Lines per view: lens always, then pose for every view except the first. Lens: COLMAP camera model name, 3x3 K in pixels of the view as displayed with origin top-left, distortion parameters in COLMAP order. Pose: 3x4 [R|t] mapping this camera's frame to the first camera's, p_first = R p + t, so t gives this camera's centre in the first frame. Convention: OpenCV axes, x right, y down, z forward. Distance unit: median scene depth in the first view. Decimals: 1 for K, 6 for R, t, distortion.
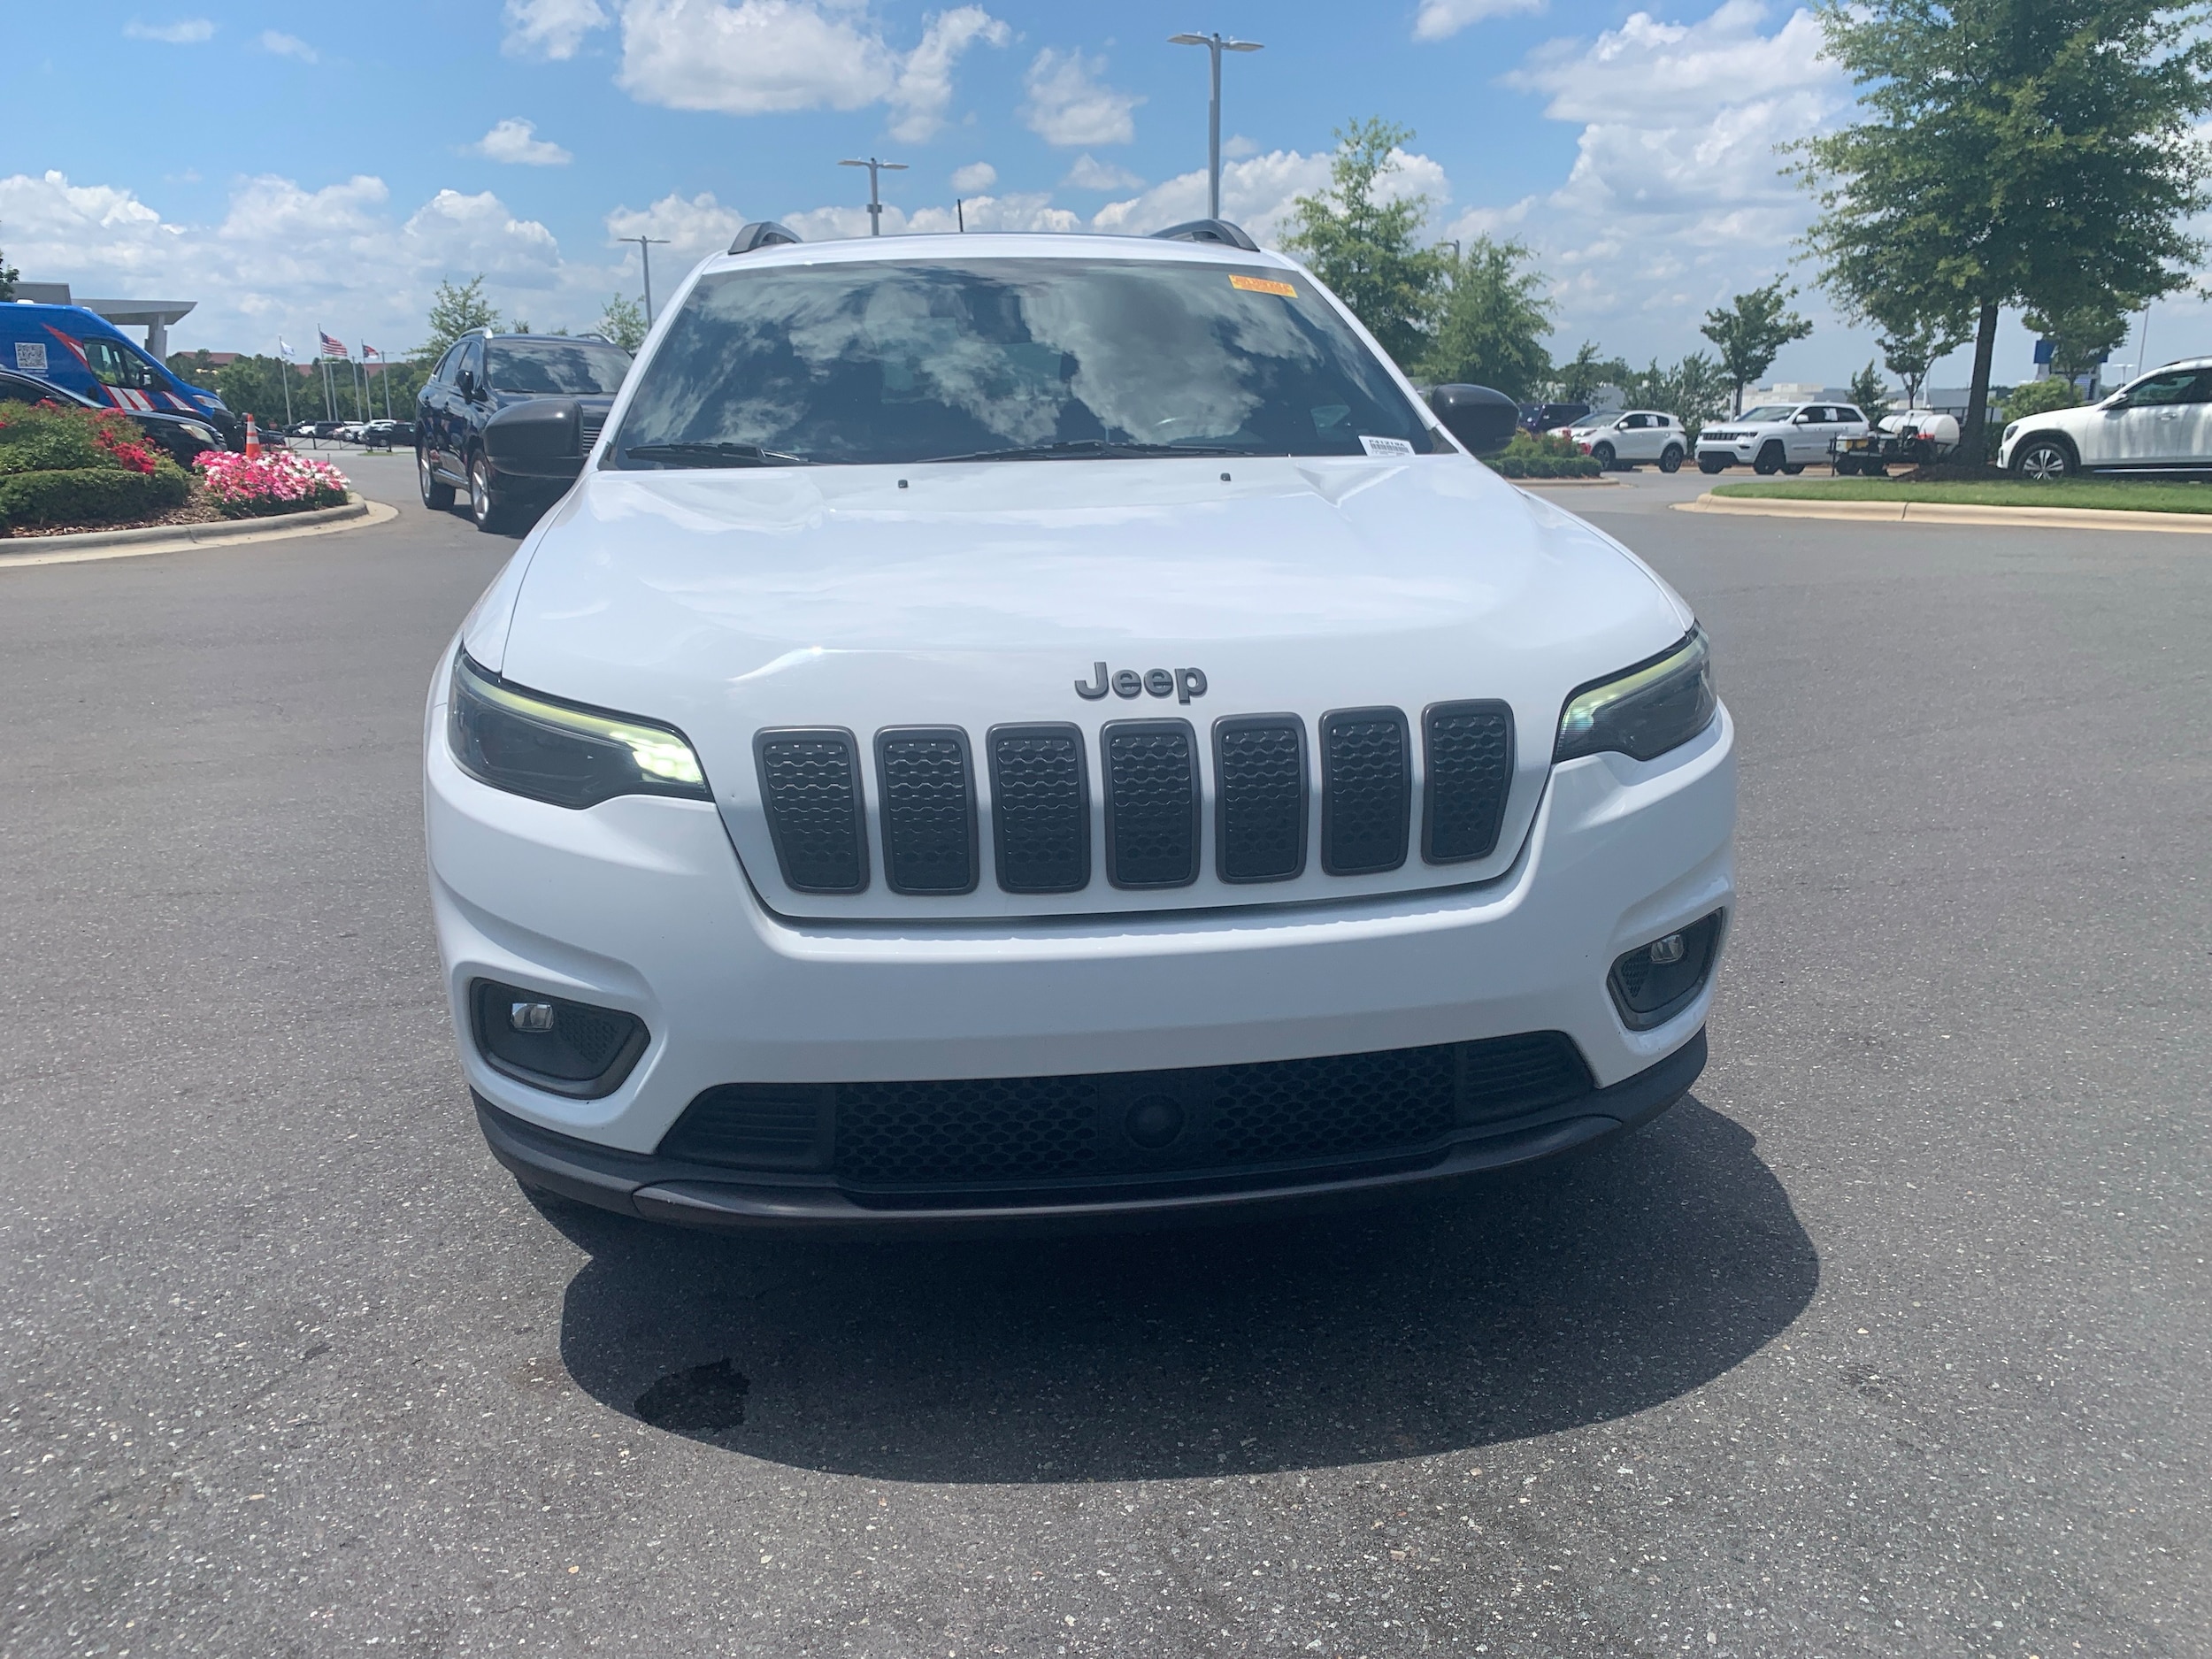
lens RADIAL K [[1690.5, 0, 1116.6], [0, 1690.5, 828.3], [0, 0, 1]] dist [0.031284, -0.026569]
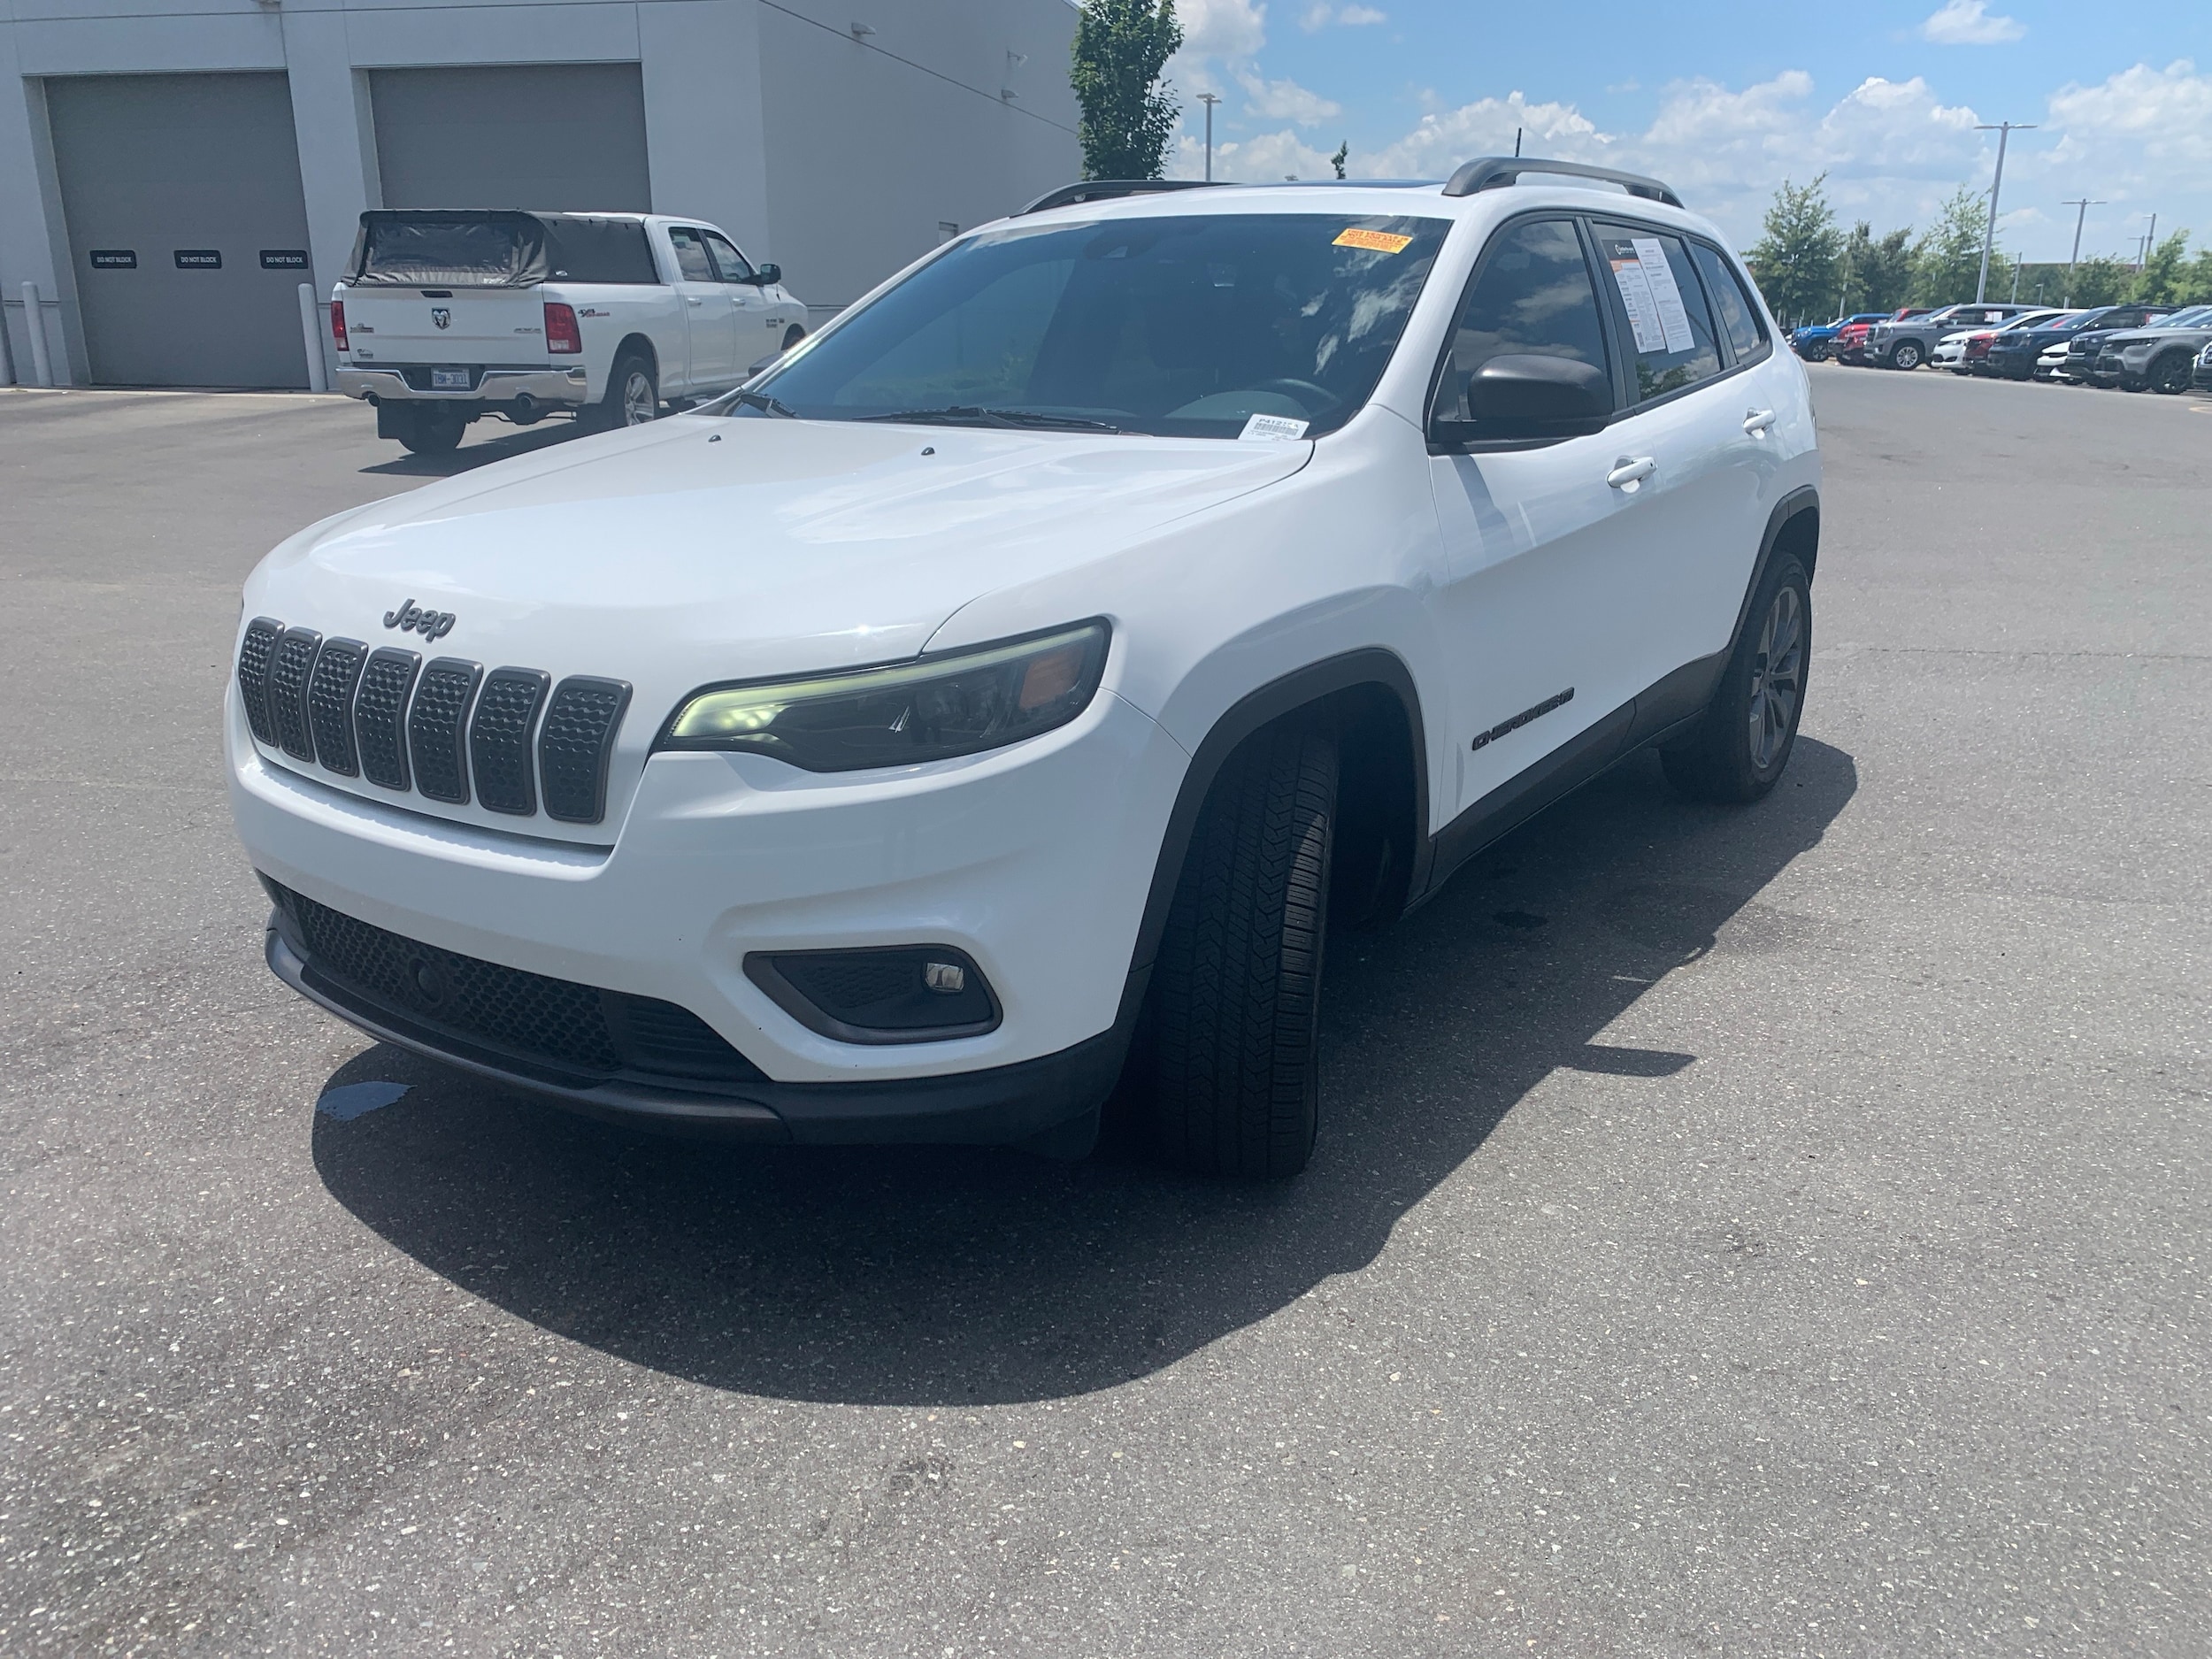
lens RADIAL K [[1690.5, 0, 1094.7], [0, 1690.5, 820.1], [0, 0, 1]] dist [0.031284, -0.026569]
pose [[0.729125, 0.208373, -0.651887, 0.083011], [-0.175955, 0.977578, 0.115676, -0.011908], [0.661374, 0.030360, 0.749441, 0.028382]]
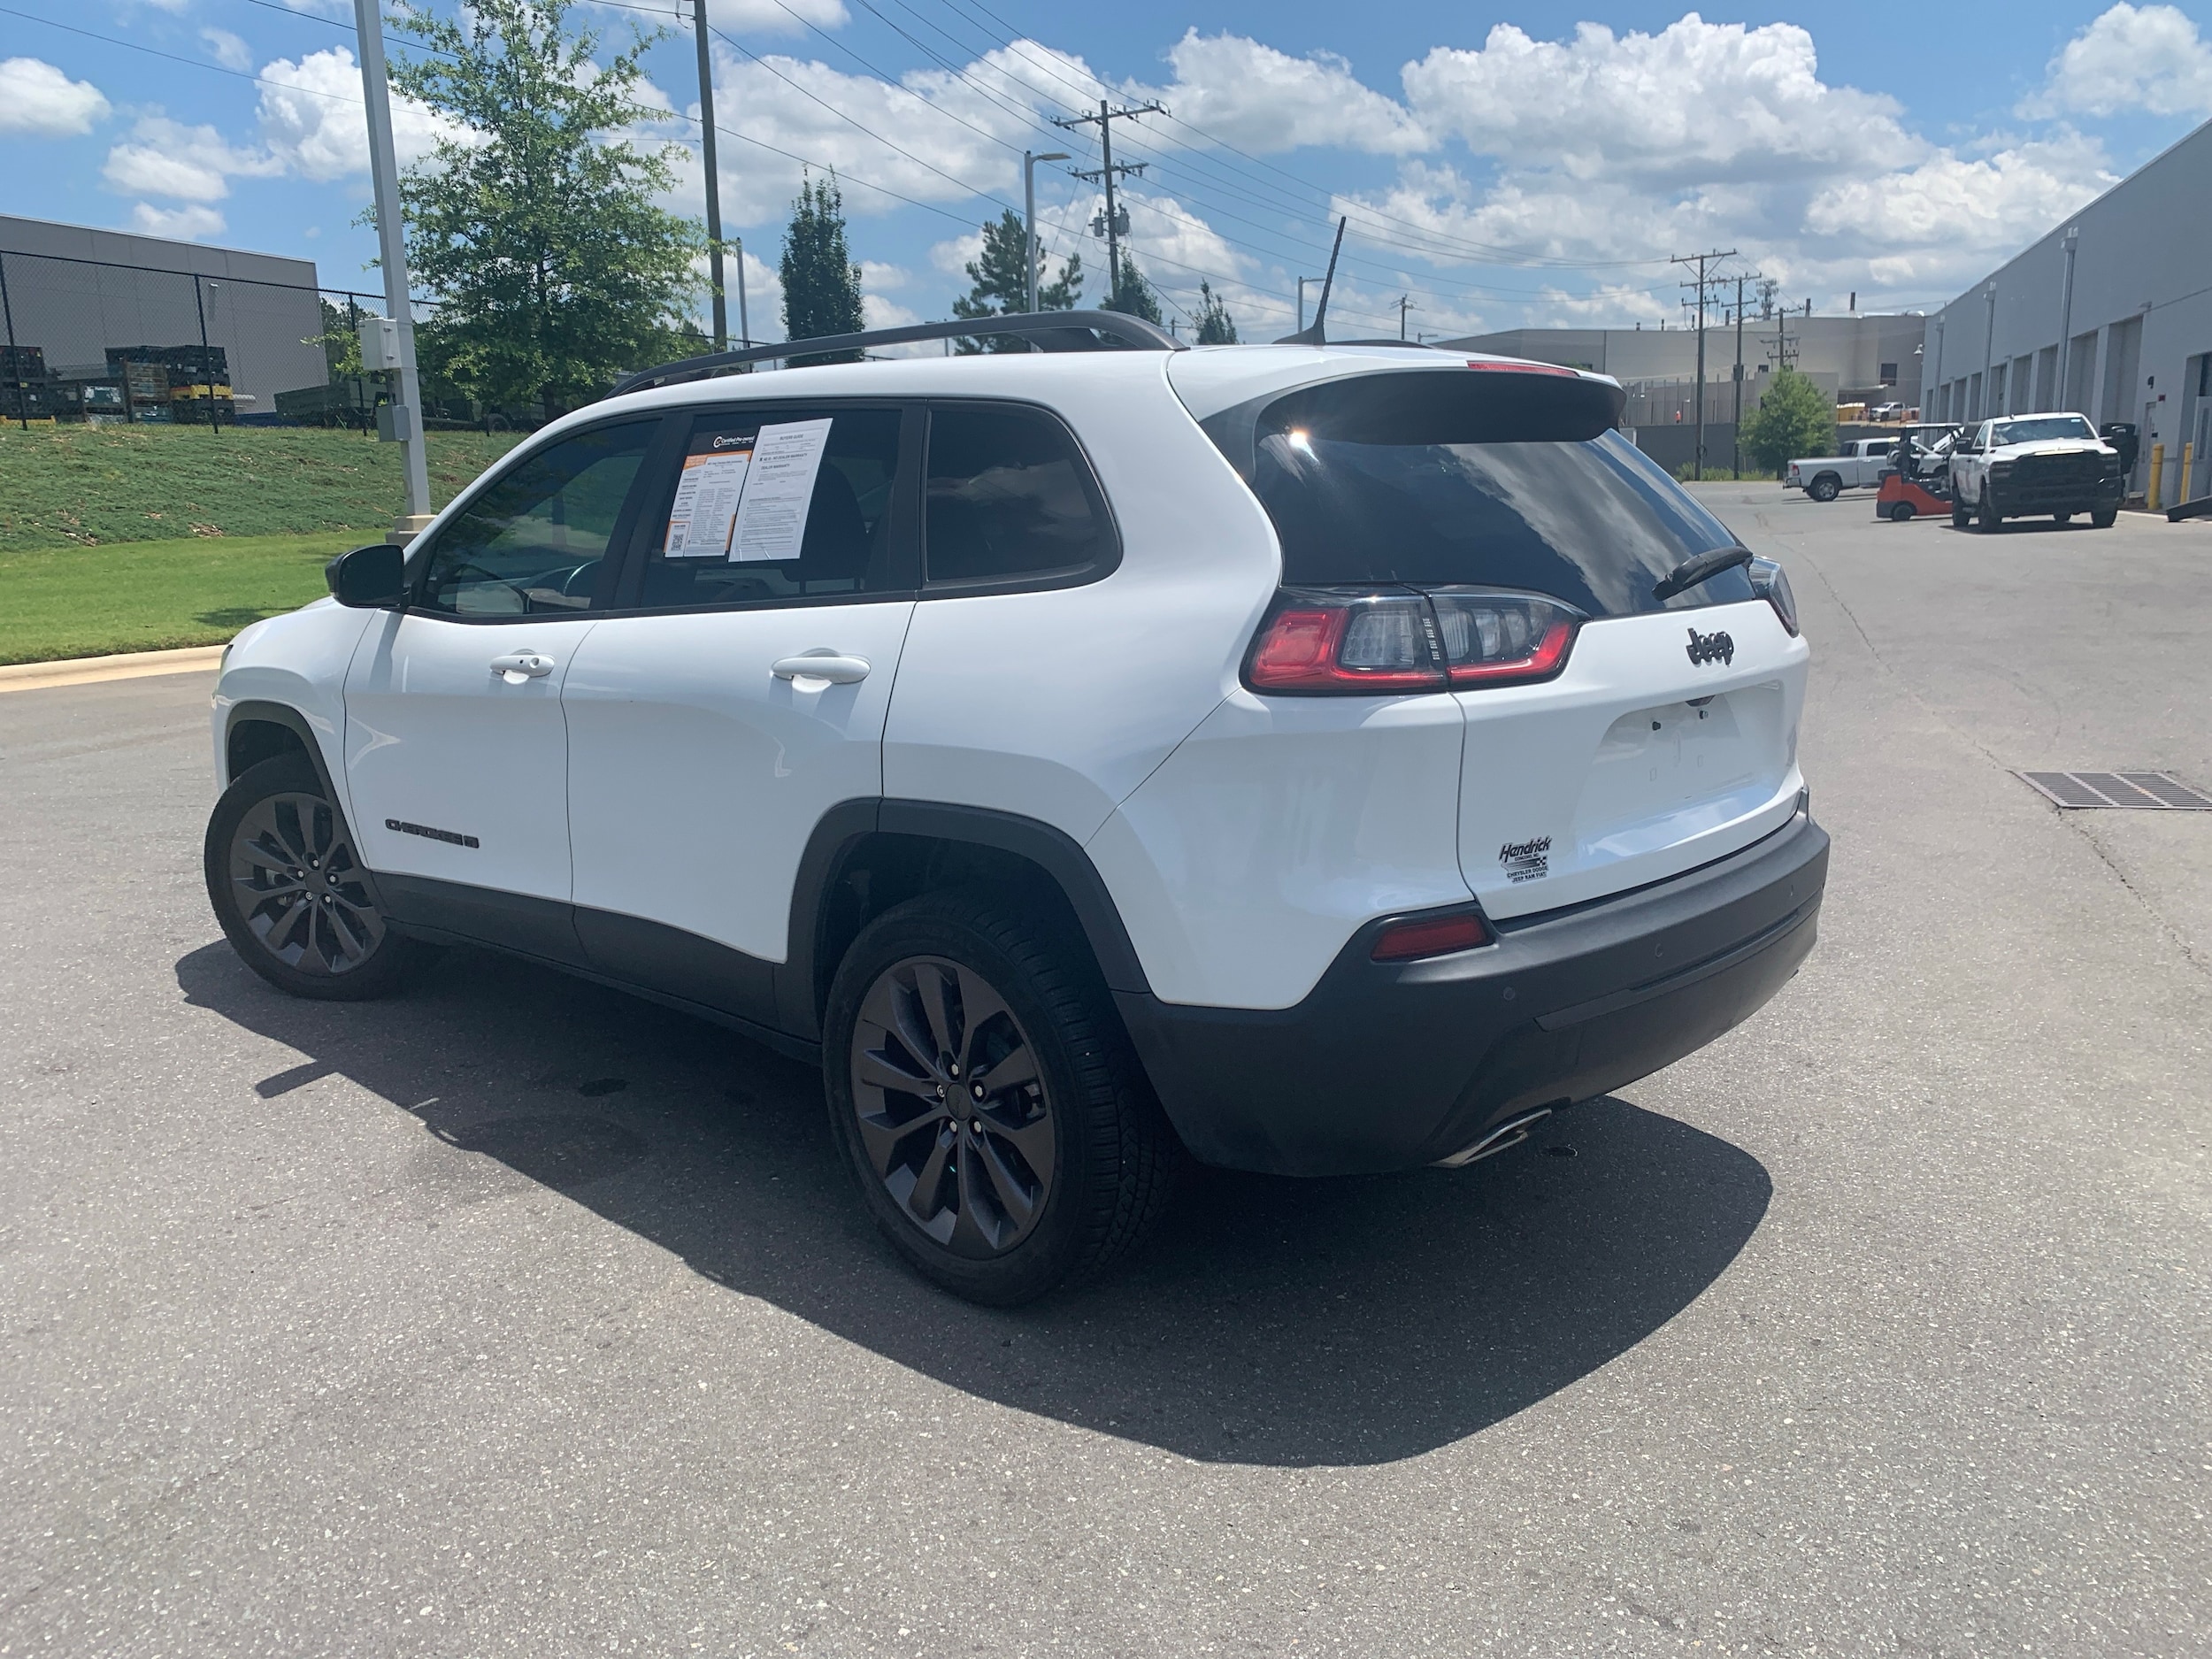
lens RADIAL K [[1690.5, 0, 1124.8], [0, 1690.5, 828.2], [0, 0, 1]] dist [0.031284, -0.026569]
pose [[-0.767297, 0.150999, -0.623262, 0.071249], [-0.132223, 0.913751, 0.384156, -0.076666], [0.627513, 0.377171, -0.681153, 0.280849]]
